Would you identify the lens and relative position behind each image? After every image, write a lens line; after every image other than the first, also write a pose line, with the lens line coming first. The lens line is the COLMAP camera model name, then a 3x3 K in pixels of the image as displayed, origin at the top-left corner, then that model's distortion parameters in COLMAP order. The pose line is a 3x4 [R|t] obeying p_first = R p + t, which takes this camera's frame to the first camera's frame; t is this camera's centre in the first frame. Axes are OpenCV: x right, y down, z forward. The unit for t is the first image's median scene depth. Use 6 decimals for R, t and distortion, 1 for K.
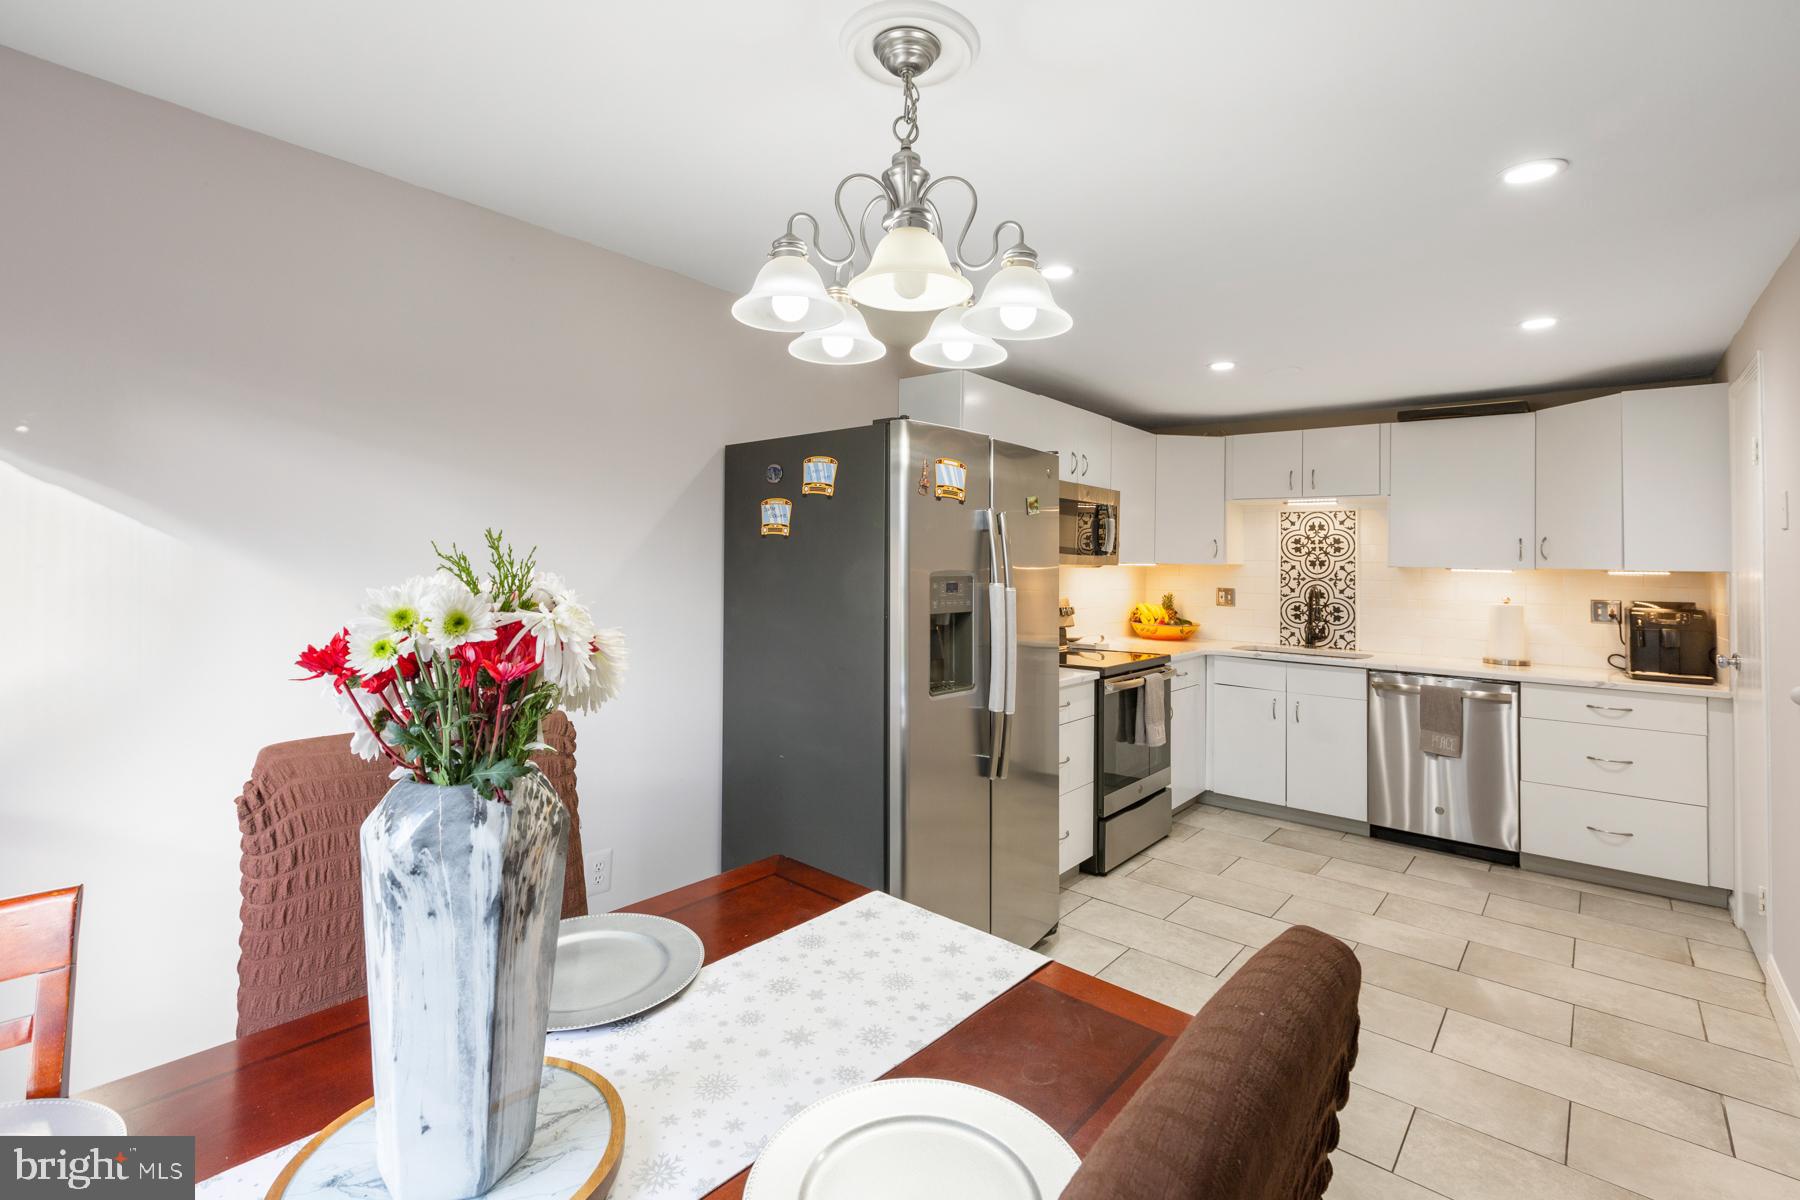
lens RADIAL K [[808.9, 0, 902.1], [0, 808.9, 535.1], [0, 0, 1]] dist [-0.002671, -0.000495]
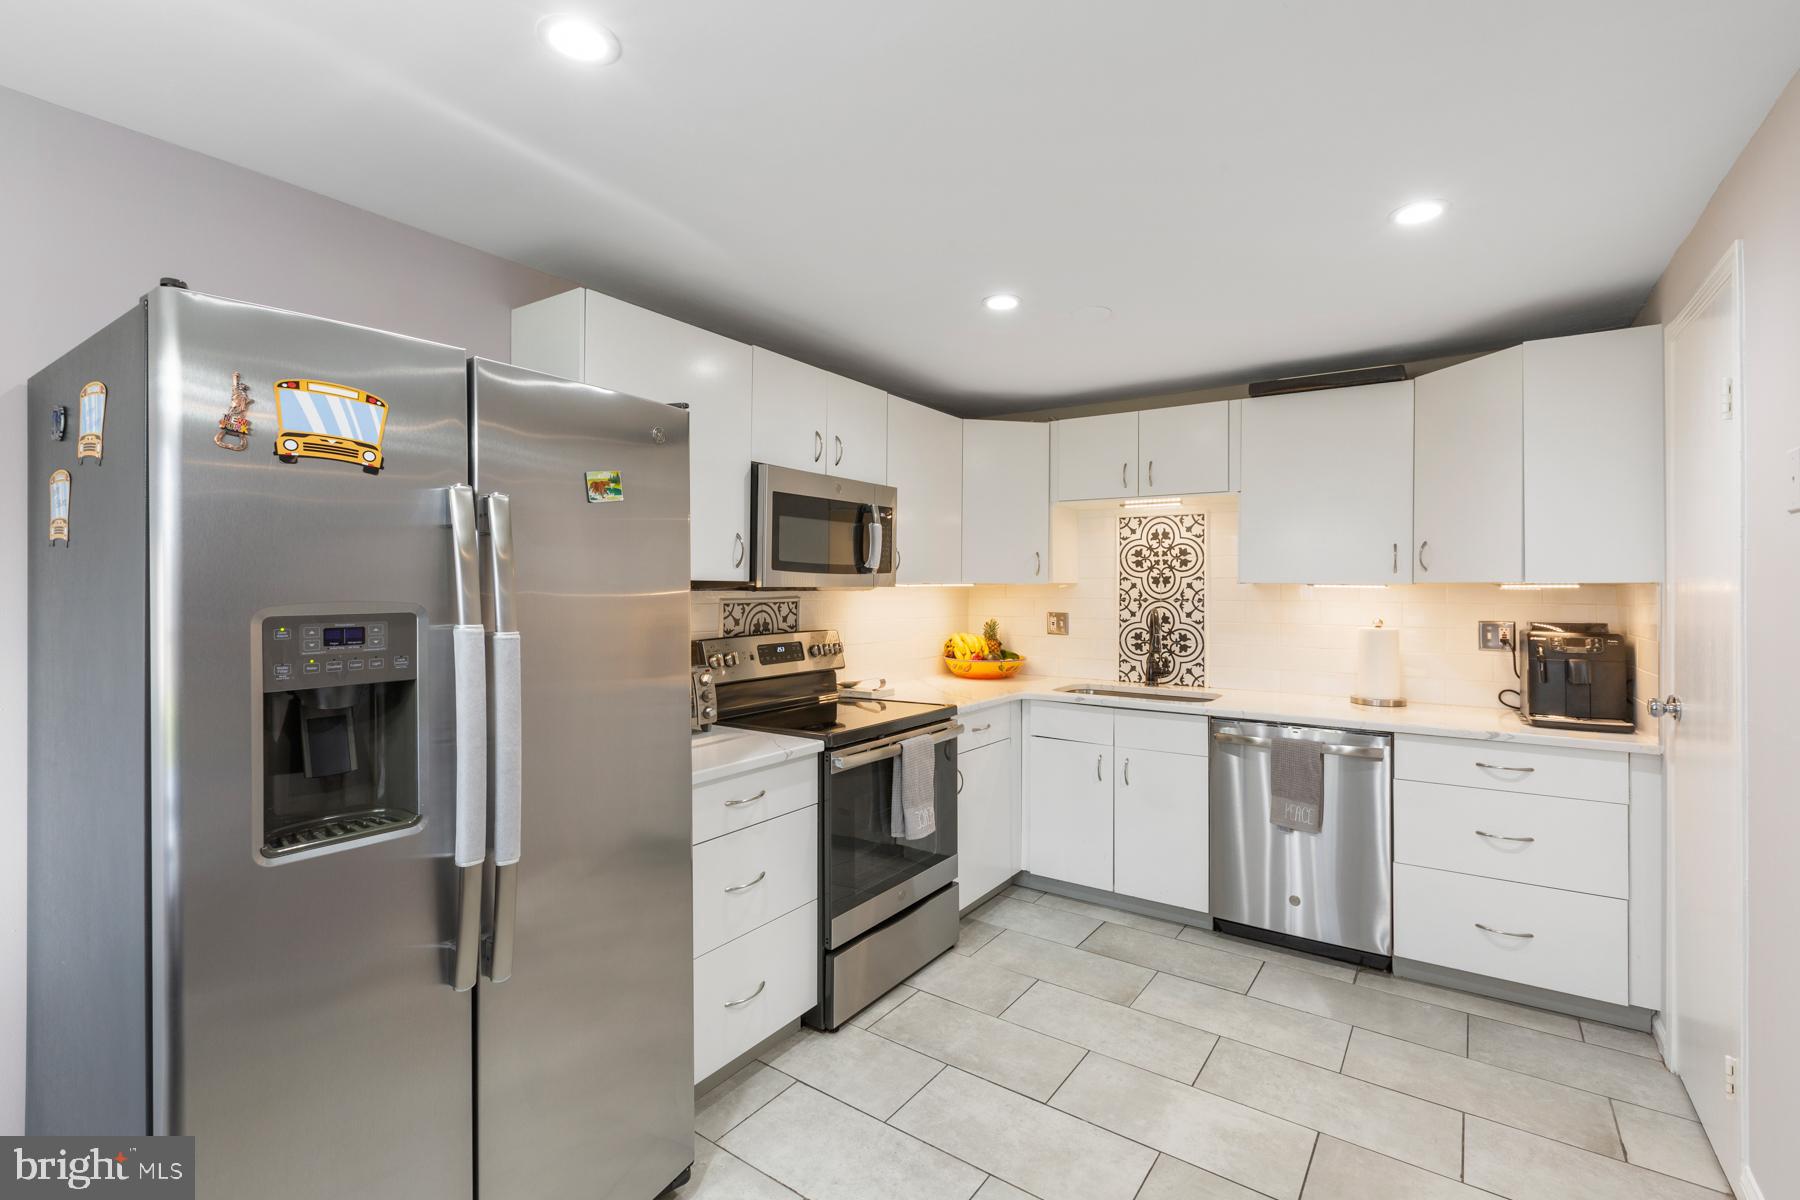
lens RADIAL K [[803.9, 0, 906.8], [0, 803.9, 579.1], [0, 0, 1]] dist [-0.001040, -0.000052]
pose [[0.994870, -0.014843, 0.100064, 0.229467], [0.012307, 0.999589, 0.025906, 0.012554], [-0.100407, -0.024542, 0.994644, 0.289040]]
